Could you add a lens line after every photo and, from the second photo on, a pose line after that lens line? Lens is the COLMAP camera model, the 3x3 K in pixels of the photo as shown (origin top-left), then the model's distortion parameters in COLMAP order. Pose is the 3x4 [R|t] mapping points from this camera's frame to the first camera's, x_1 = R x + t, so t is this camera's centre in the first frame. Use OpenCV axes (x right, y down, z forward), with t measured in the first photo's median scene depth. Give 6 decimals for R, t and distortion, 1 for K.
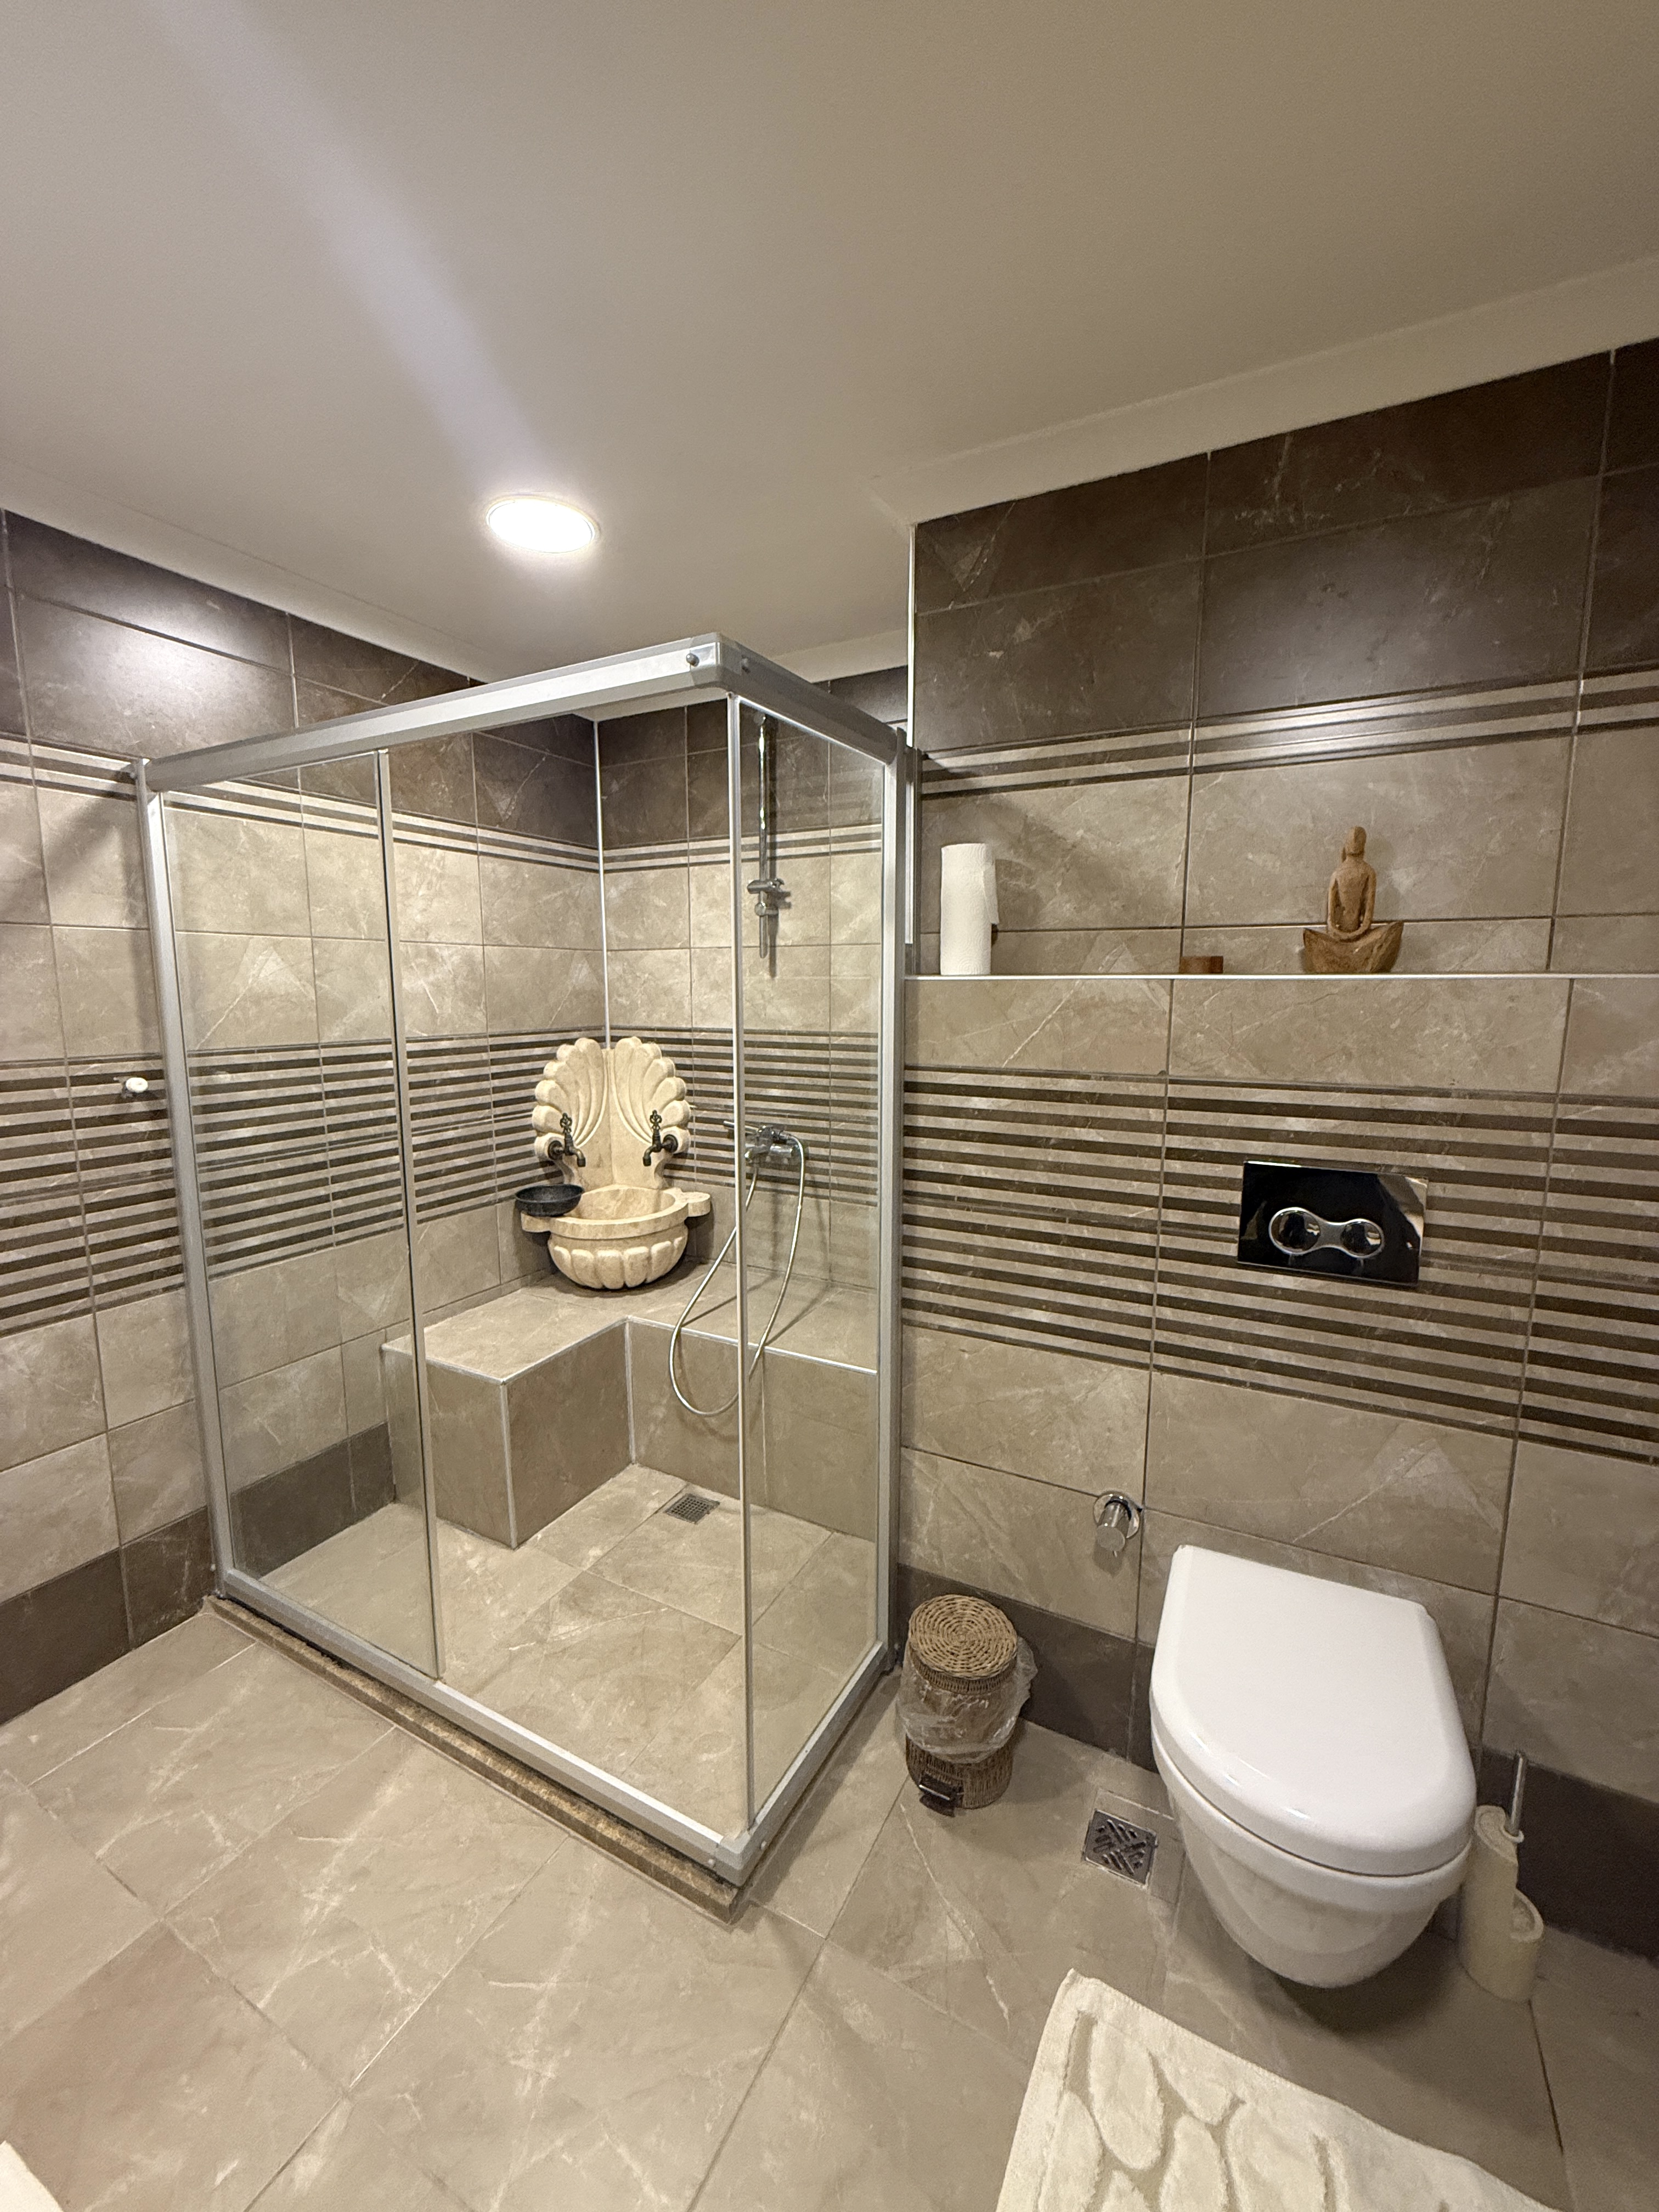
lens RADIAL K [[880.4, 0, 826.7], [0, 880.4, 1104.6], [0, 0, 1]] dist [-0.001853, 0.000064]
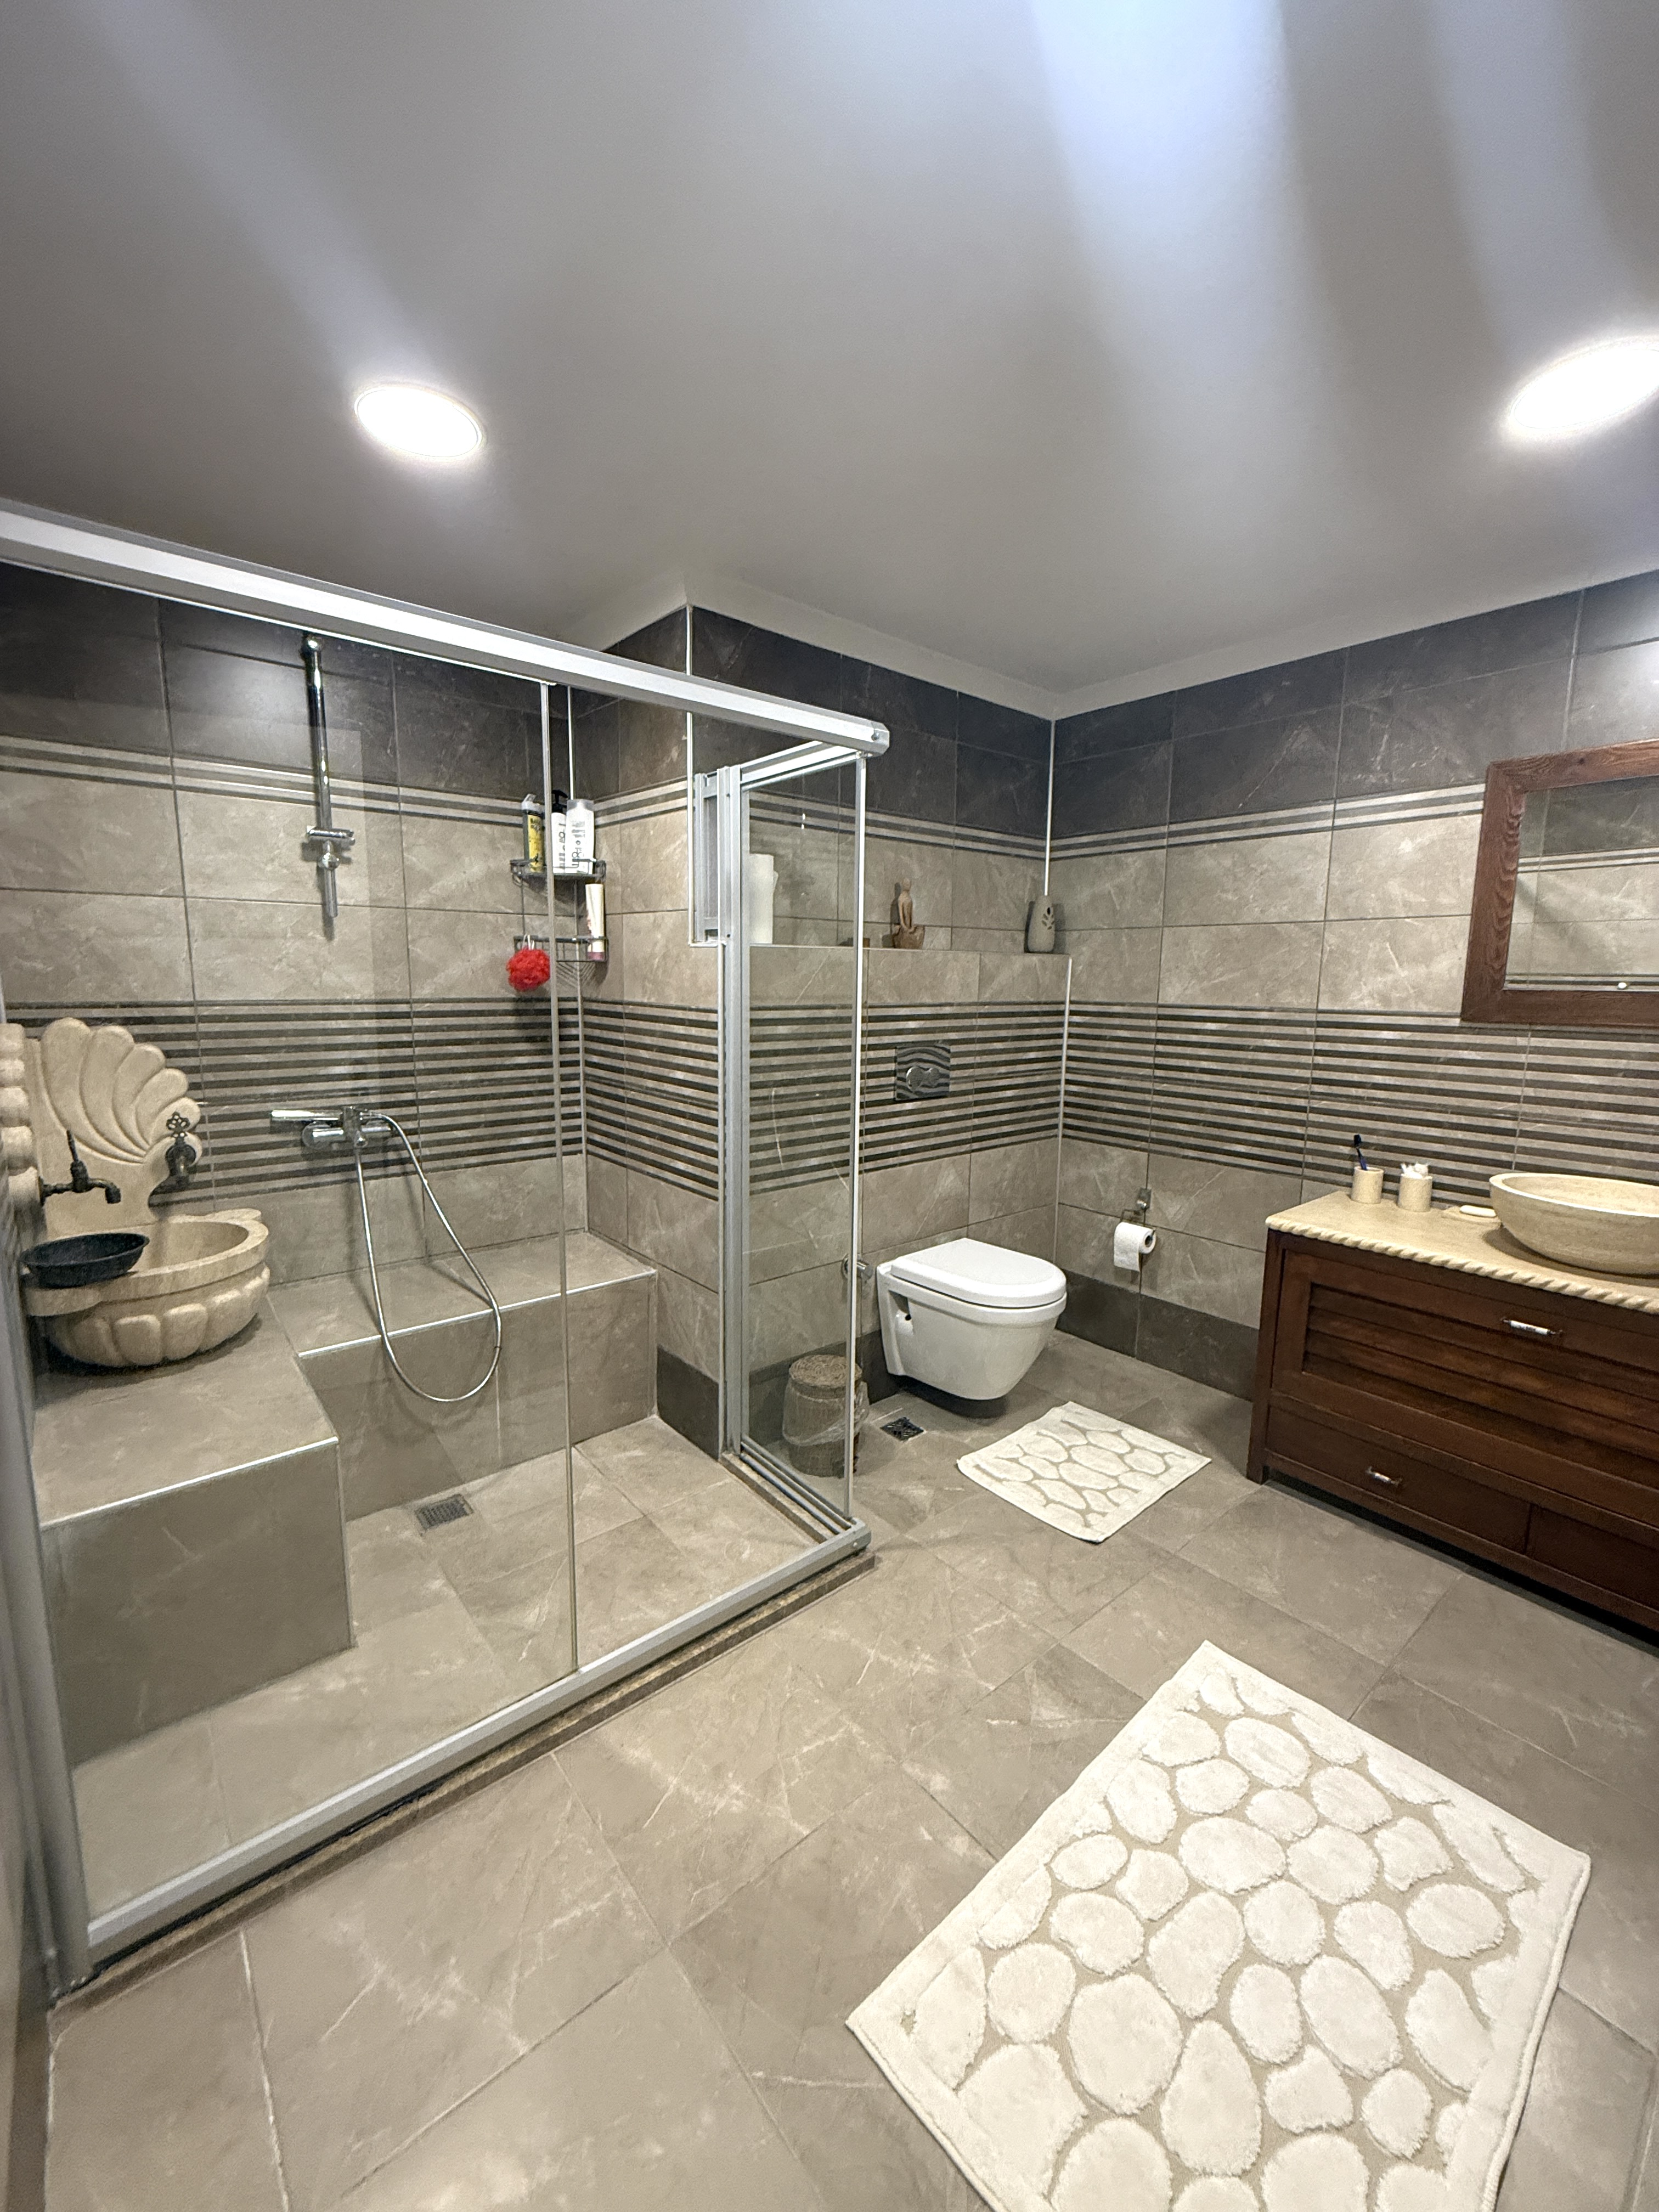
lens RADIAL K [[880.4, 0, 826.7], [0, 880.4, 1104.6], [0, 0, 1]] dist [-0.001853, 0.000064]
pose [[0.375641, -0.129849, 0.917624, -1.177001], [0.118958, 0.988701, 0.091210, -0.003353], [-0.919099, 0.074896, 0.386843, 0.352523]]
